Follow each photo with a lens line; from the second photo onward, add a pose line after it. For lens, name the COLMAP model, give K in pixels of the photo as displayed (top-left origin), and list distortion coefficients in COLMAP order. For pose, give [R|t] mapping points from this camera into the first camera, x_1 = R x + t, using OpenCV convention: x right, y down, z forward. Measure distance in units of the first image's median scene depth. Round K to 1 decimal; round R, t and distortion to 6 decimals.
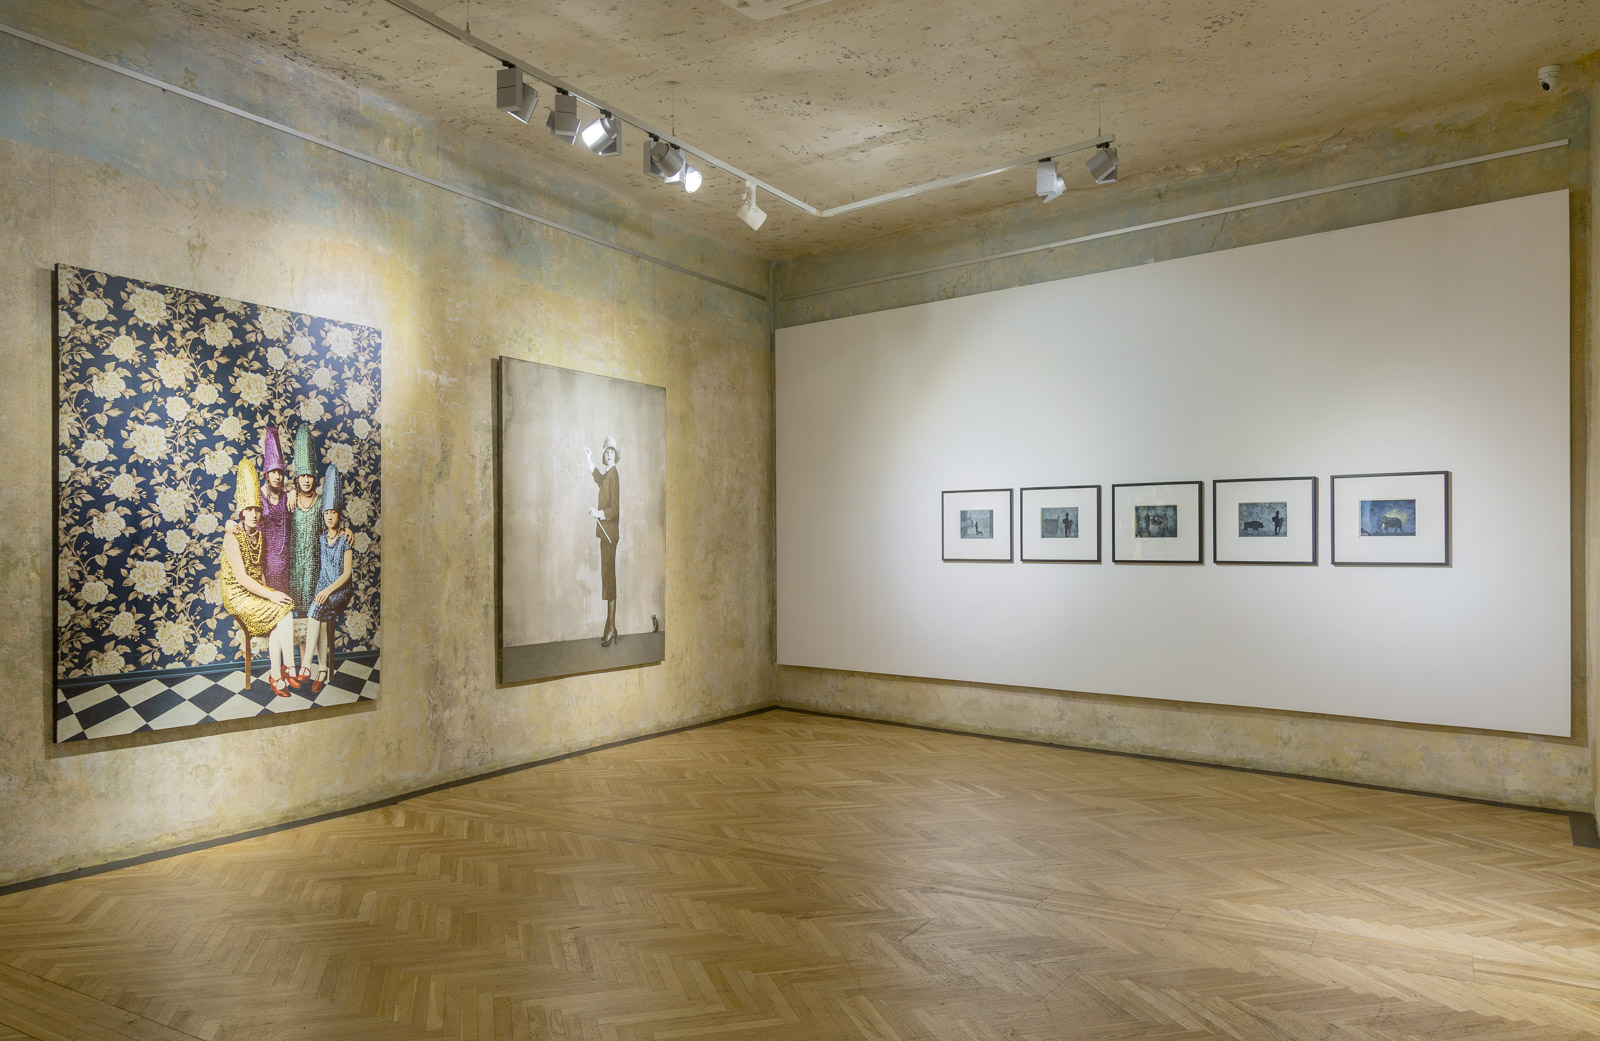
lens RADIAL K [[1159.3, 0, 792.8], [0, 1159.3, 529.1], [0, 0, 1]] dist [0.003133, 0.005163]
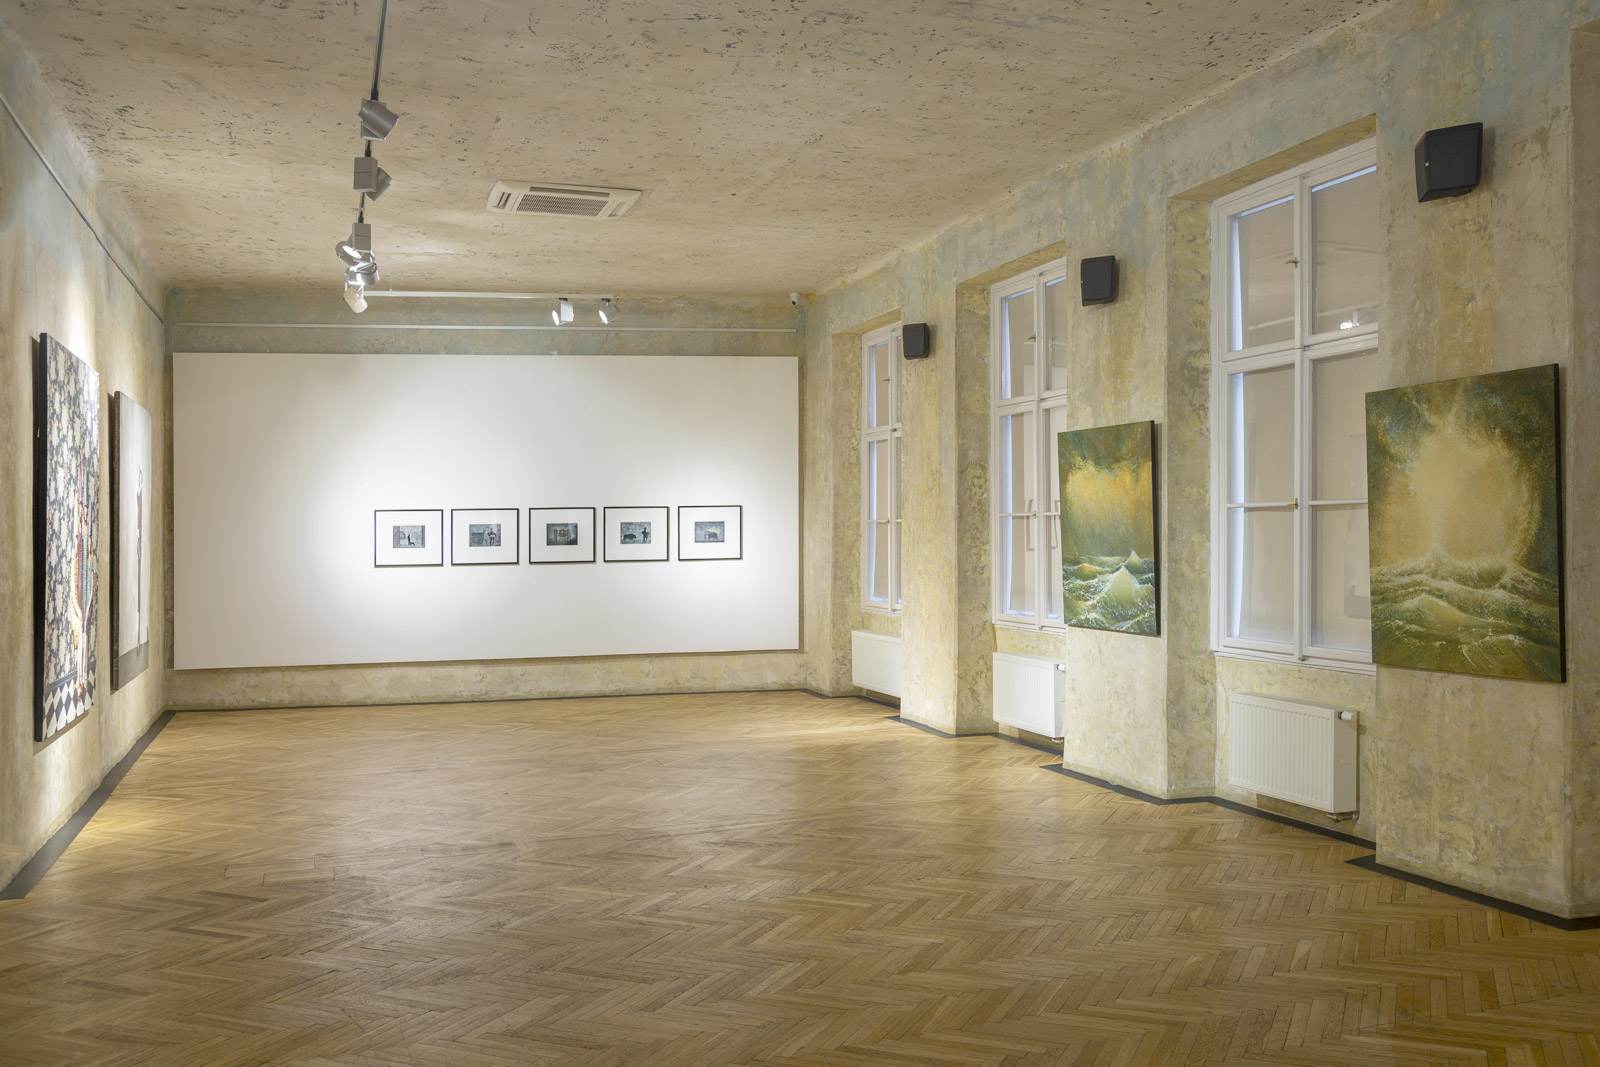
lens RADIAL K [[1318.5, 0, 885.2], [0, 1318.5, 534.4], [0, 0, 1]] dist [0.009484, -0.008479]
pose [[0.596010, -0.011207, 0.802899, -0.902577], [0.003440, 0.999929, 0.011404, -0.027949], [-0.802970, -0.004035, 0.596006, -0.359259]]
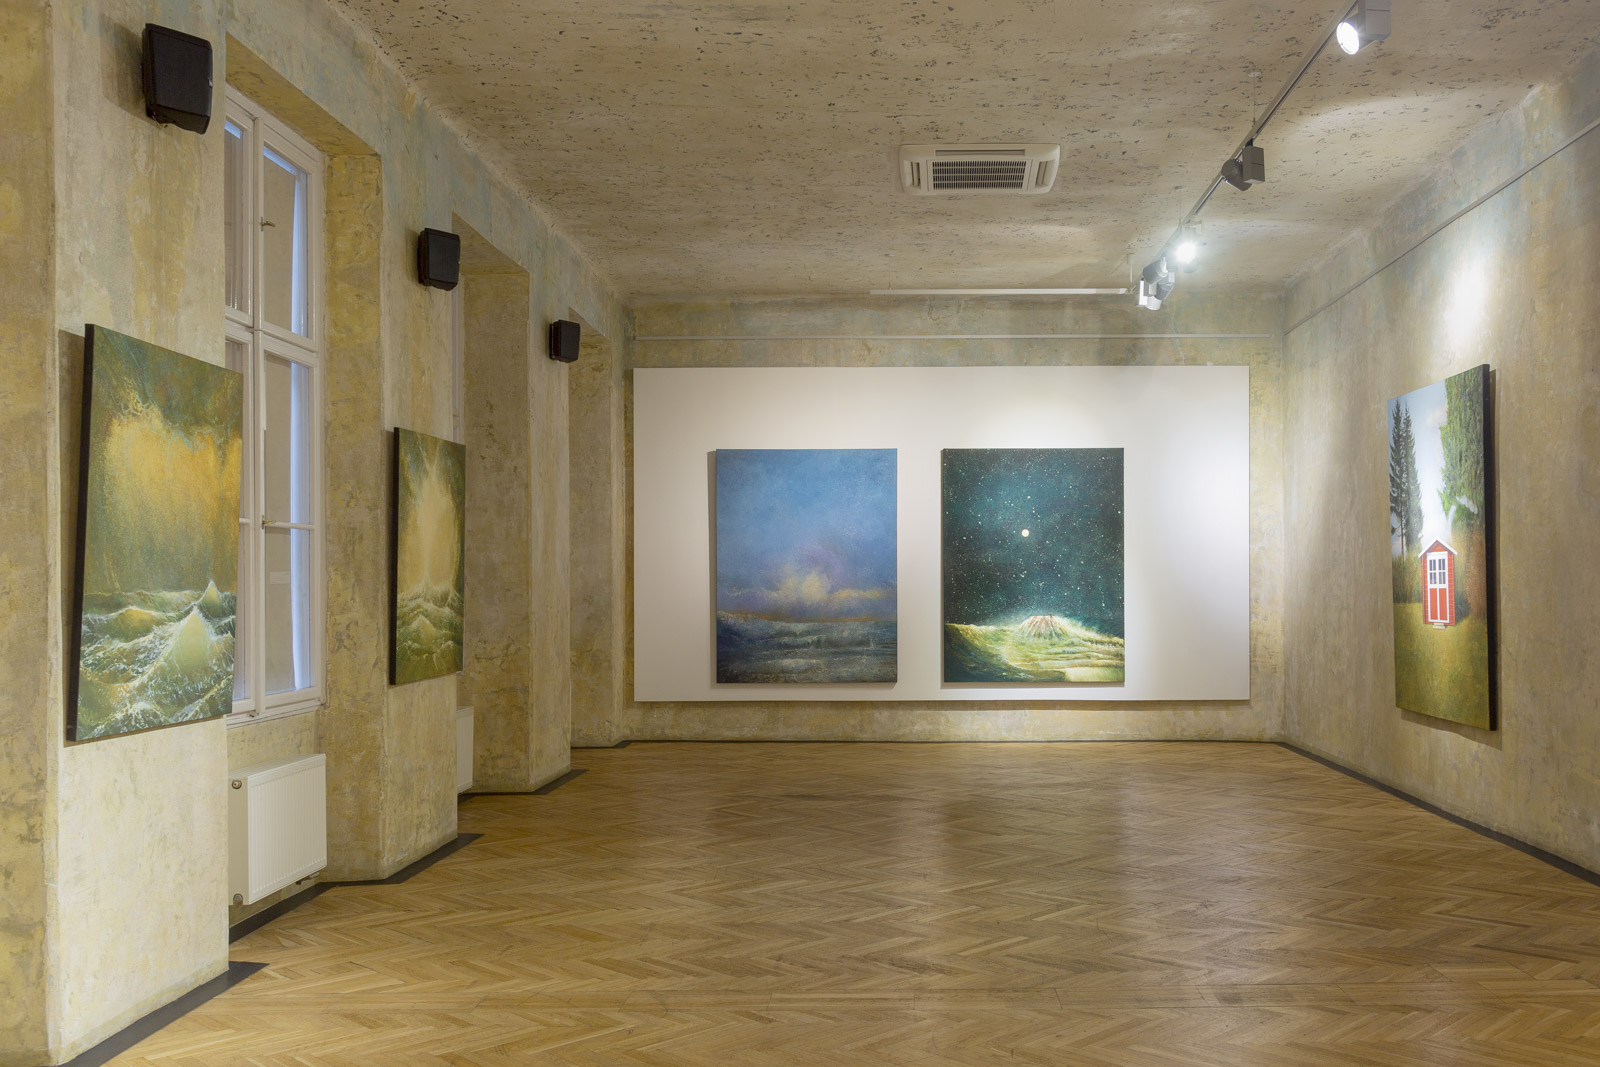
lens RADIAL K [[1462.8, 0, 933.6], [0, 1462.8, 588.0], [0, 0, 1]] dist [0.050619, -0.018523]
pose [[-0.855088, 0.004656, -0.518462, 0.280174], [0.011299, 0.999890, -0.009655, 0.018264], [0.518360, -0.014114, -0.855046, 1.067507]]
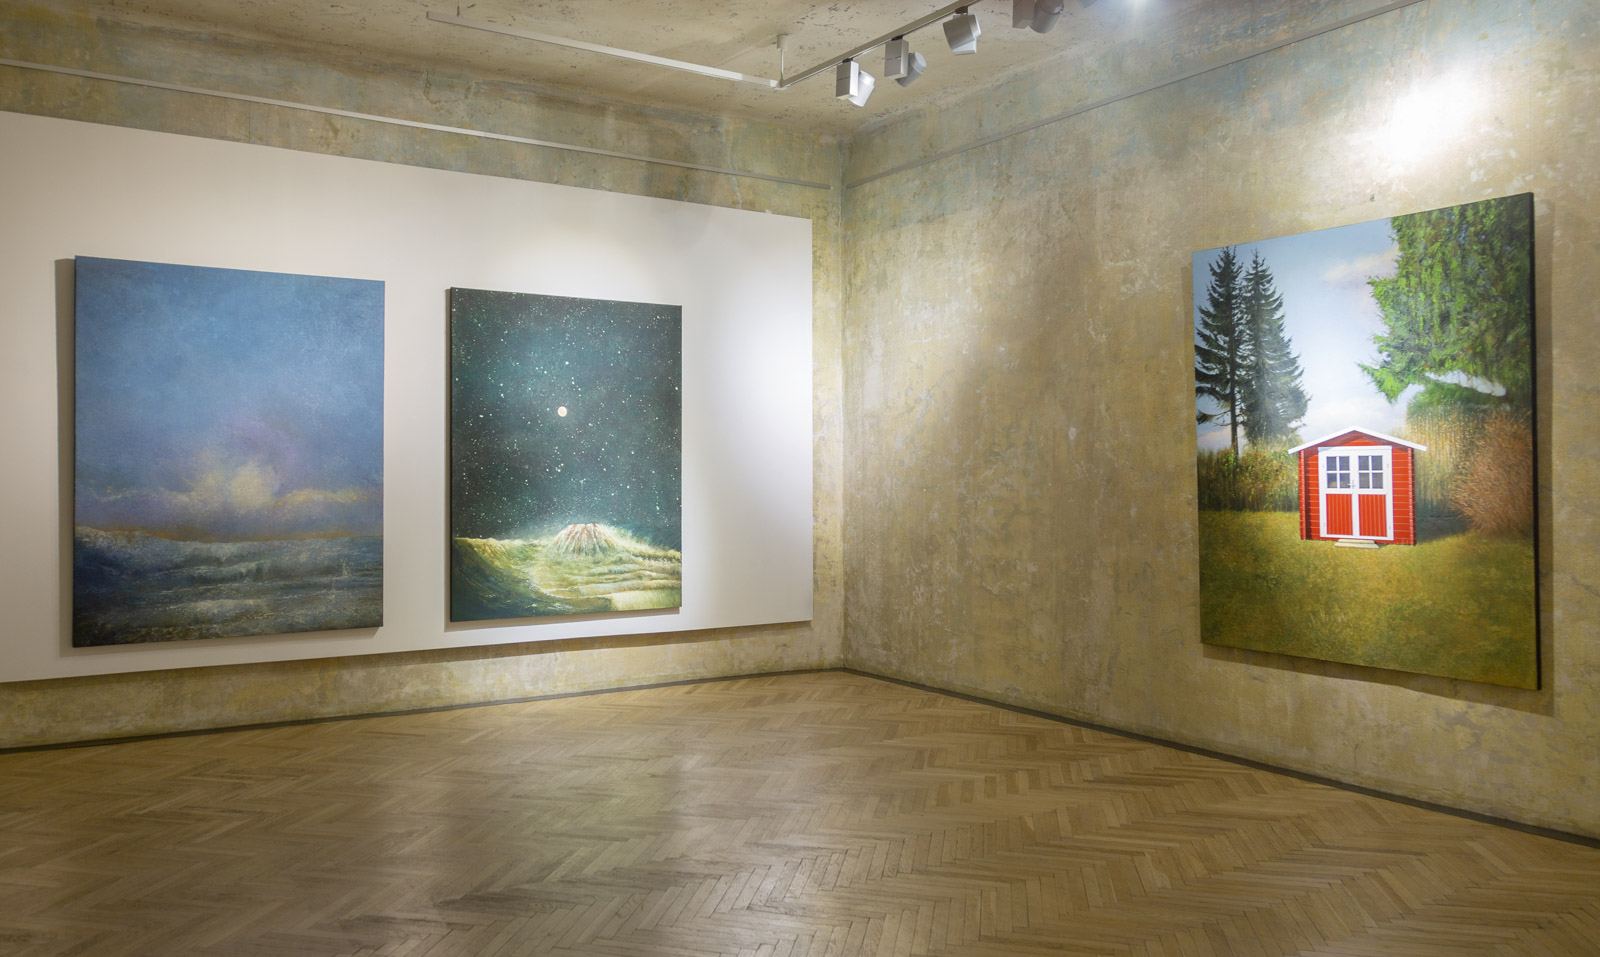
lens RADIAL K [[1191.9, 0, 755.5], [0, 1191.9, 465.4], [0, 0, 1]] dist [0.009069, 0.000534]
pose [[-0.458123, -0.003638, -0.888881, 0.110352], [0.011454, 0.999884, -0.009996, -0.006252], [0.888815, -0.014761, -0.458029, 0.155675]]
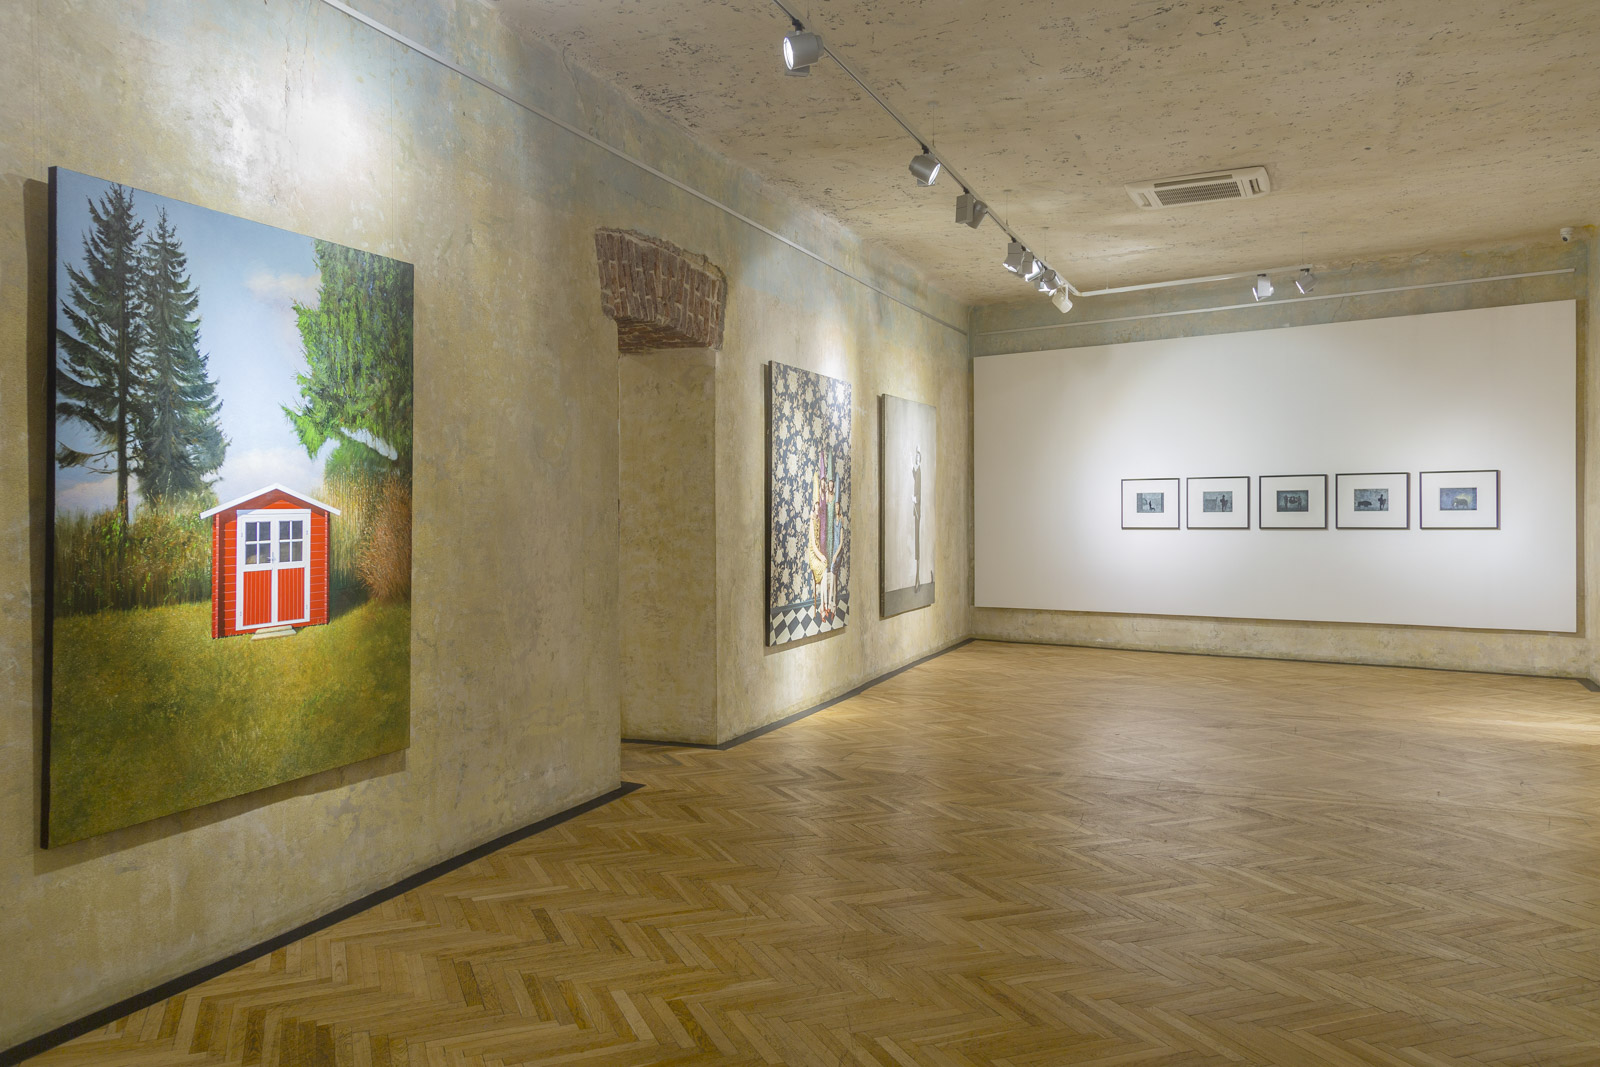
lens RADIAL K [[1208.9, 0, 759.4], [0, 1208.9, 506.6], [0, 0, 1]] dist [0.016677, 0.003626]
pose [[0.993585, -0.010650, 0.112585, -0.636987], [0.009215, 0.999870, 0.013259, -0.031064], [-0.112712, -0.012136, 0.993554, -0.552644]]
